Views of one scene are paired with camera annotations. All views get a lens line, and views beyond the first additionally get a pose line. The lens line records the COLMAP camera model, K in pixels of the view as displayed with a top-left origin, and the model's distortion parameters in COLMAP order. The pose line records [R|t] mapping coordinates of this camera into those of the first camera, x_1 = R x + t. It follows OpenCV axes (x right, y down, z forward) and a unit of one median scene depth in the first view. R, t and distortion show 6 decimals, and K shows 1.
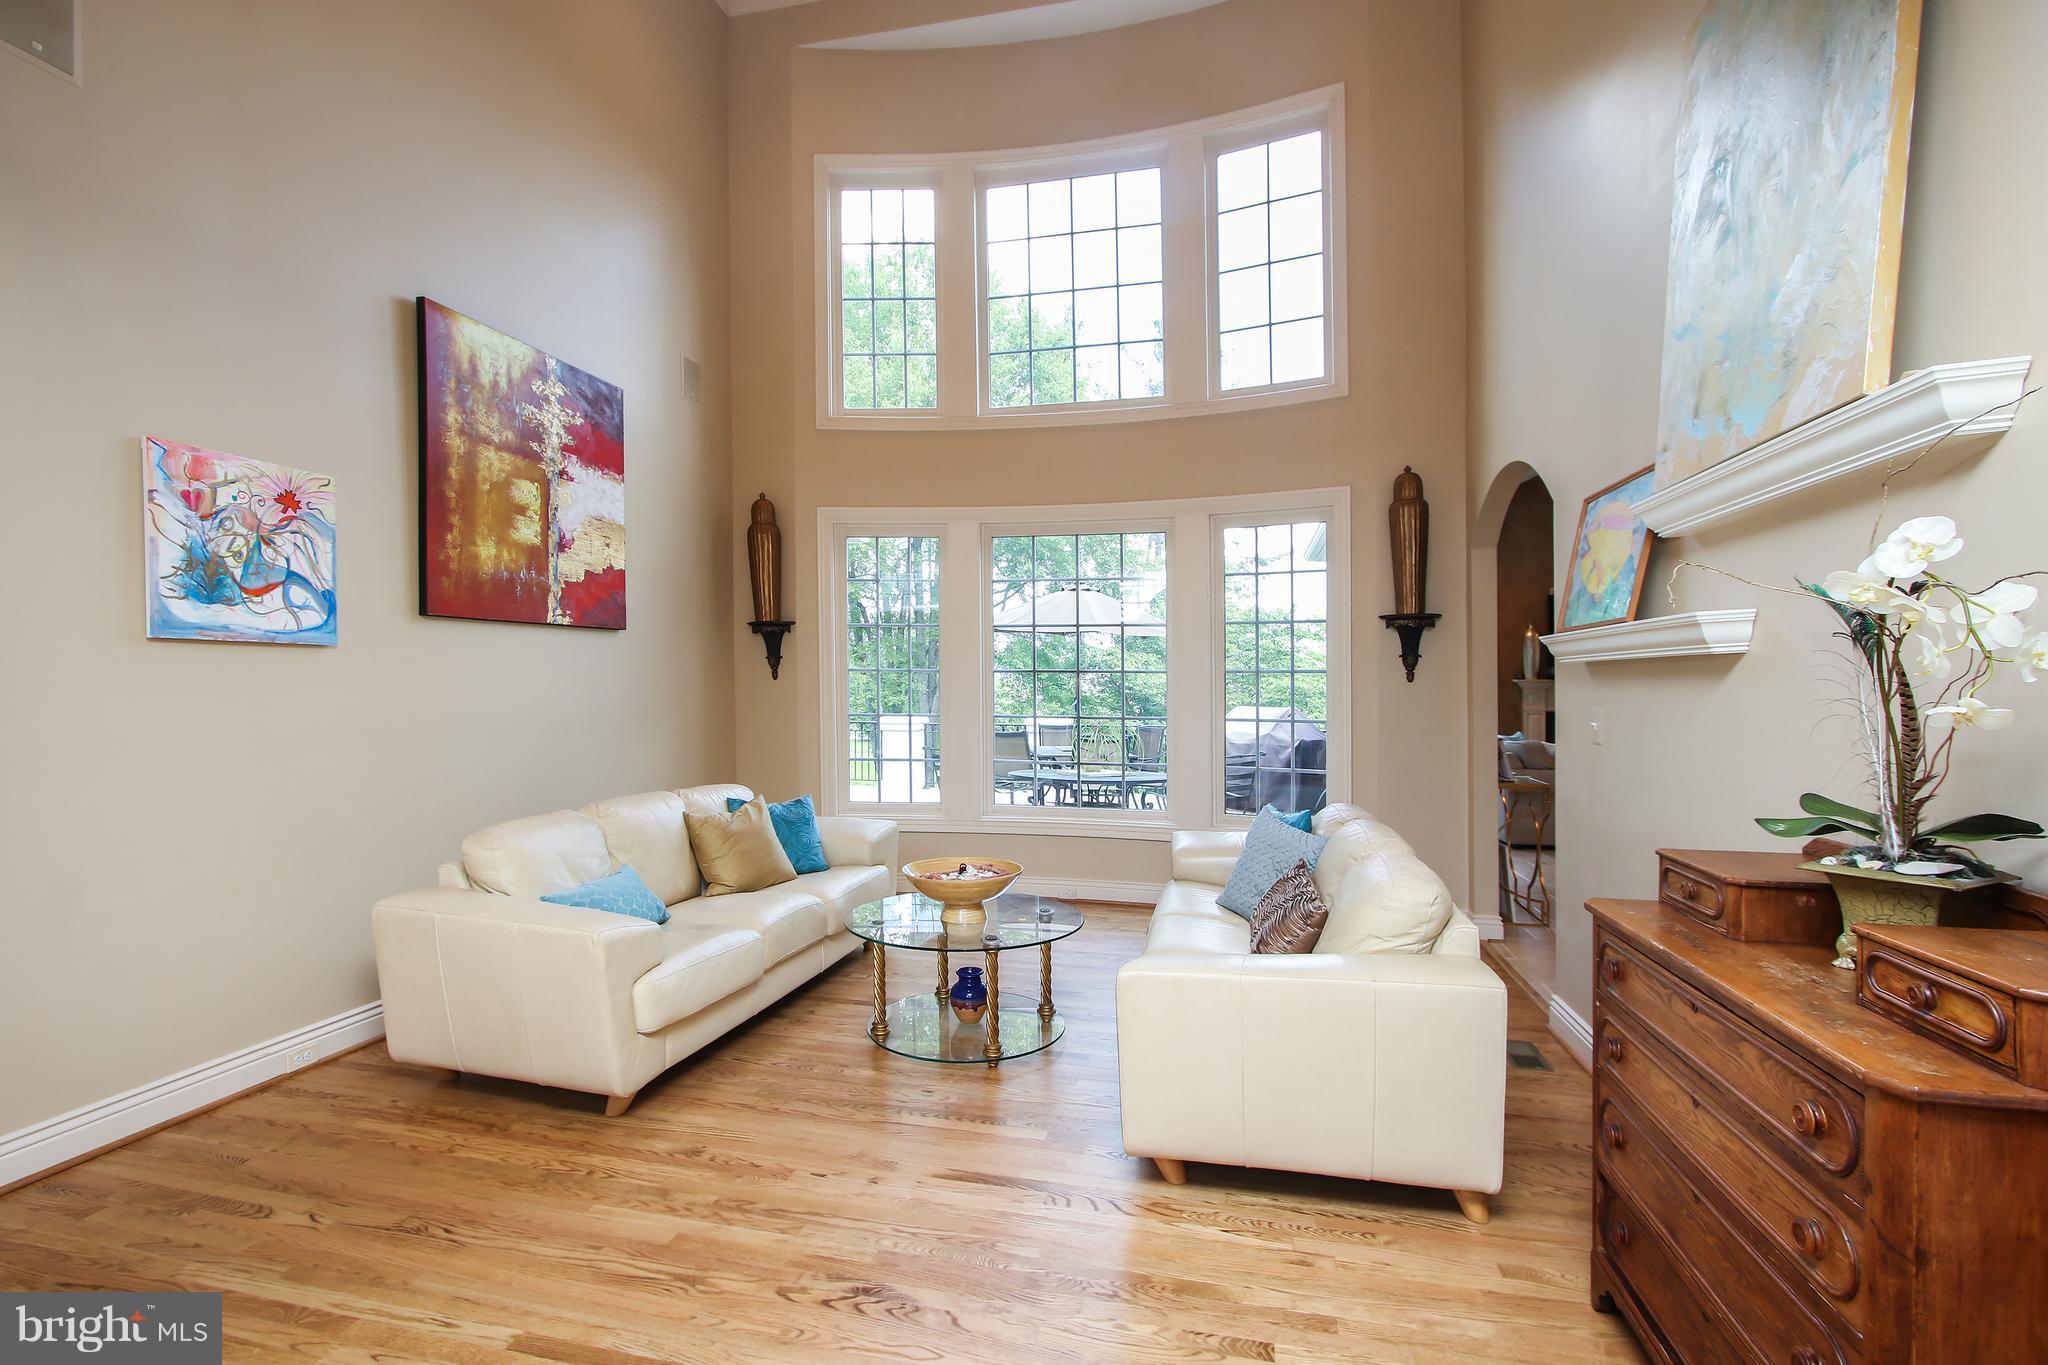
lens RADIAL K [[938.2, 0, 1023.4], [0, 938.2, 688.5], [0, 0, 1]] dist [-0.014829, 0.001788]
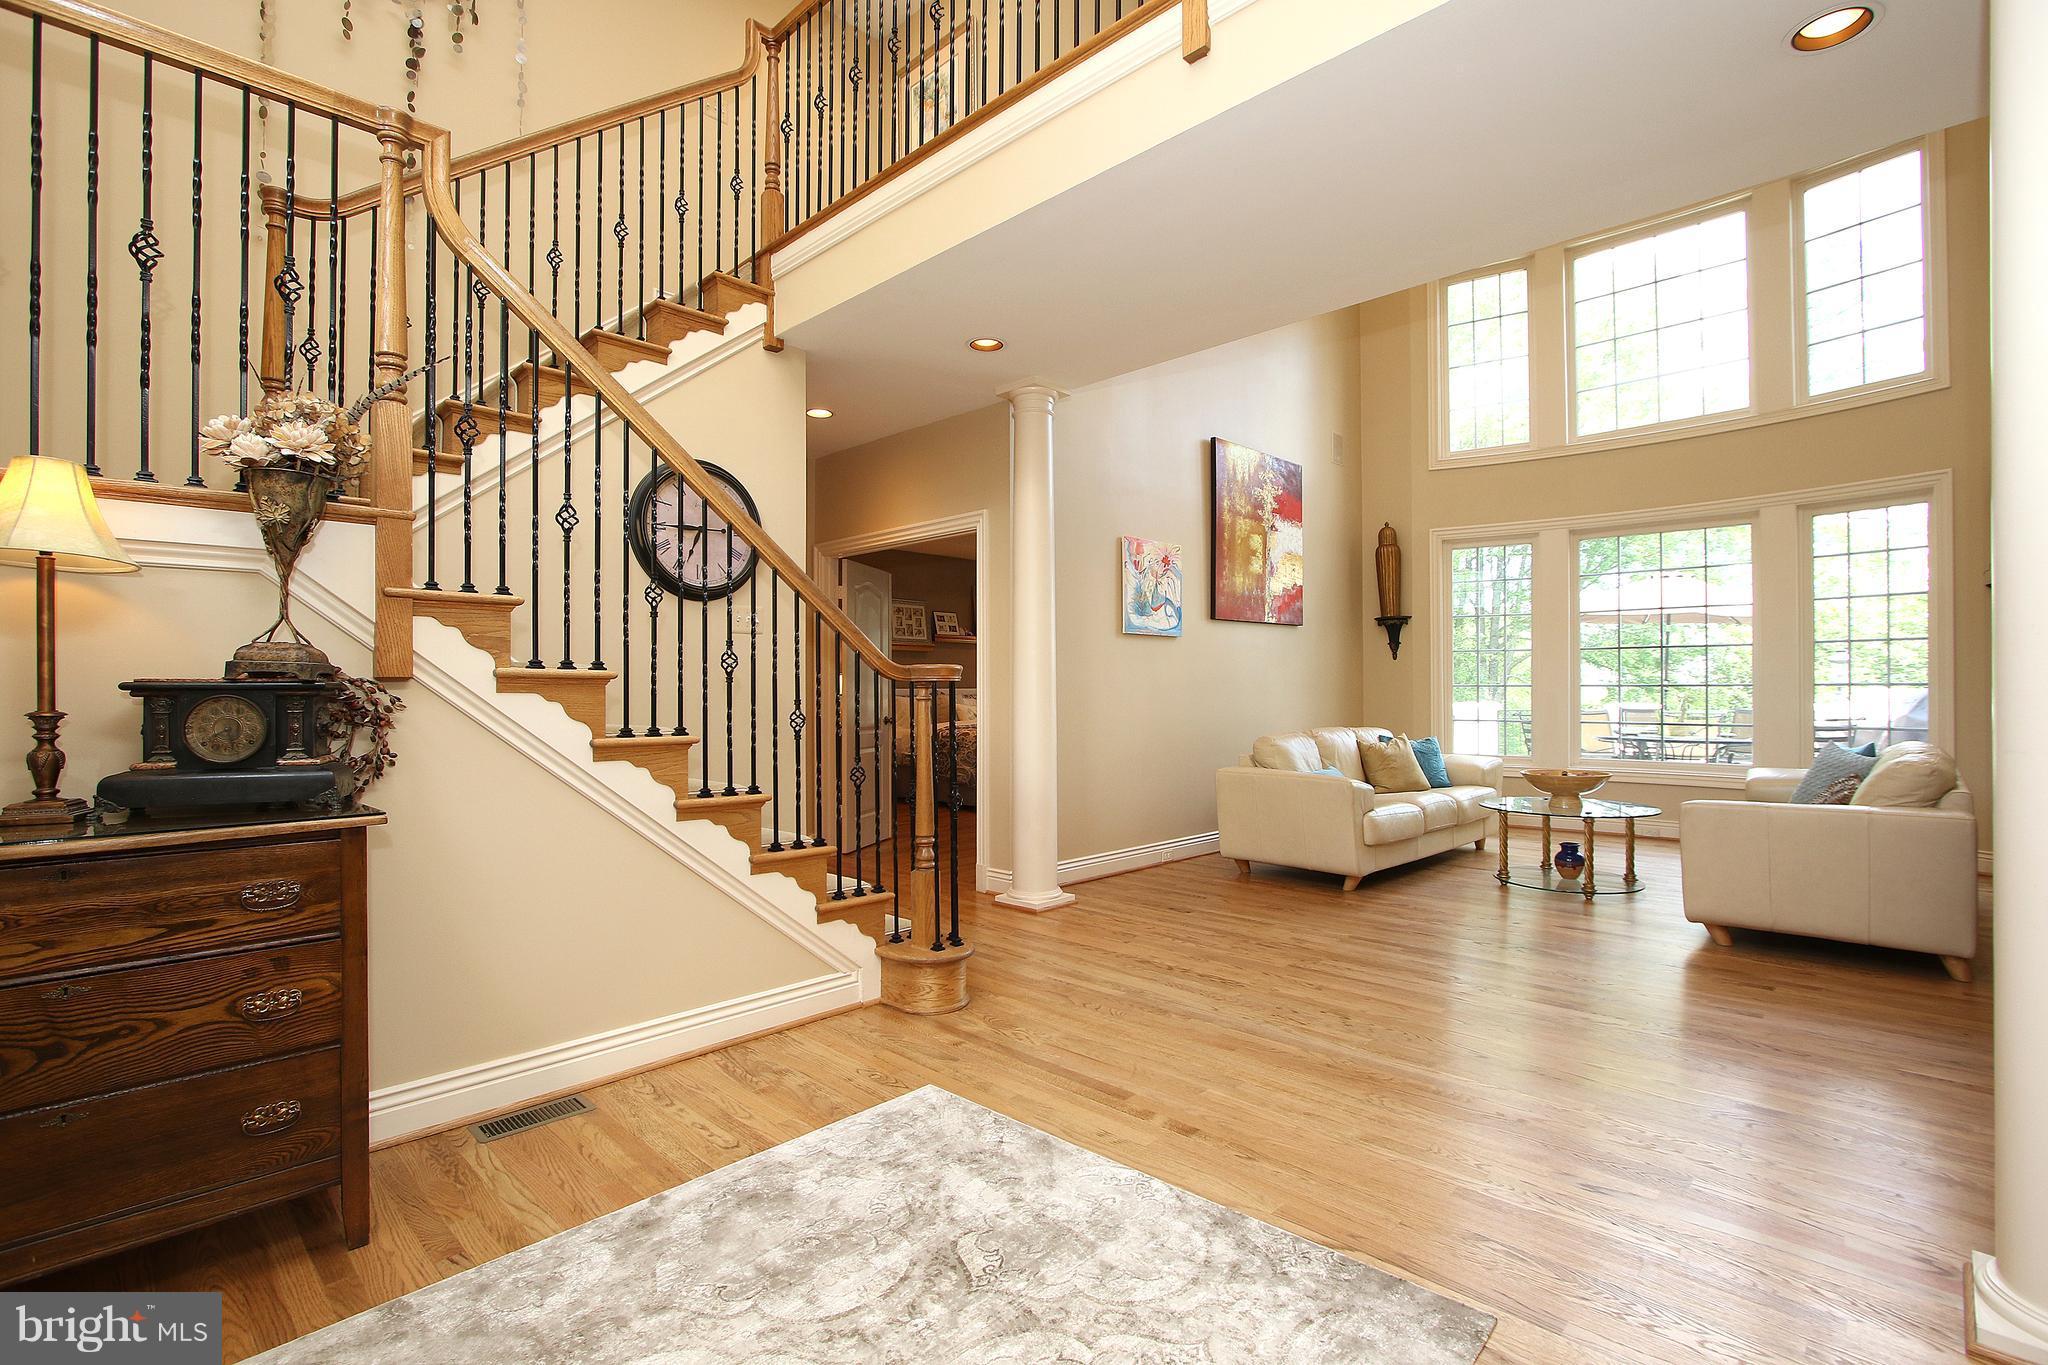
lens RADIAL K [[938.2, 0, 1043.1], [0, 938.2, 706.5], [0, 0, 1]] dist [-0.014829, 0.001788]
pose [[0.858306, 0.002588, -0.513131, -0.012704], [0.004748, 0.999904, 0.012985, 0.051667], [0.513115, -0.013582, 0.858212, -0.570975]]
